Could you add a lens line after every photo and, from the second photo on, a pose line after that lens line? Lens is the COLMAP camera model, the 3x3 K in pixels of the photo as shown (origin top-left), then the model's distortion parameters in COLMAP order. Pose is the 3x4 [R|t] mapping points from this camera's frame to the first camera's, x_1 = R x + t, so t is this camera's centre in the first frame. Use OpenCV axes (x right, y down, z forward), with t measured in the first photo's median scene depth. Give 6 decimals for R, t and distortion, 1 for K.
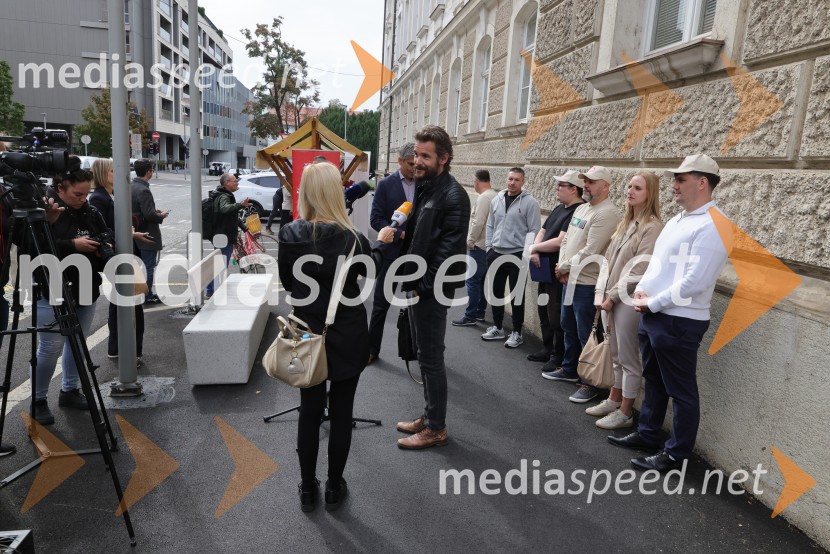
lens RADIAL K [[583.1, 0, 401.7], [0, 583.1, 277.4], [0, 0, 1]] dist [0.002595, -0.001575]
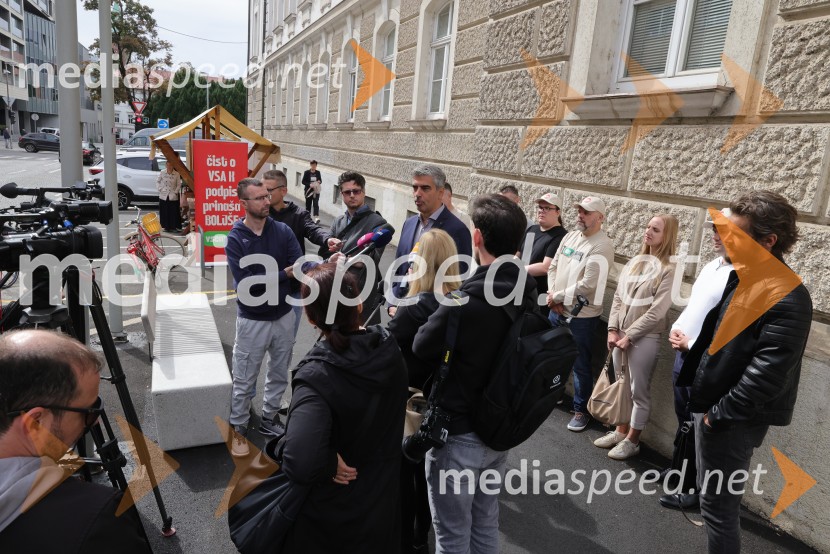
lens RADIAL K [[583.1, 0, 411.7], [0, 583.1, 280.3], [0, 0, 1]] dist [0.002595, -0.001575]
pose [[0.968676, -0.032287, 0.246219, -0.213792], [0.019720, 0.998382, 0.053334, -0.105402], [-0.247543, -0.046808, 0.967746, 0.099327]]
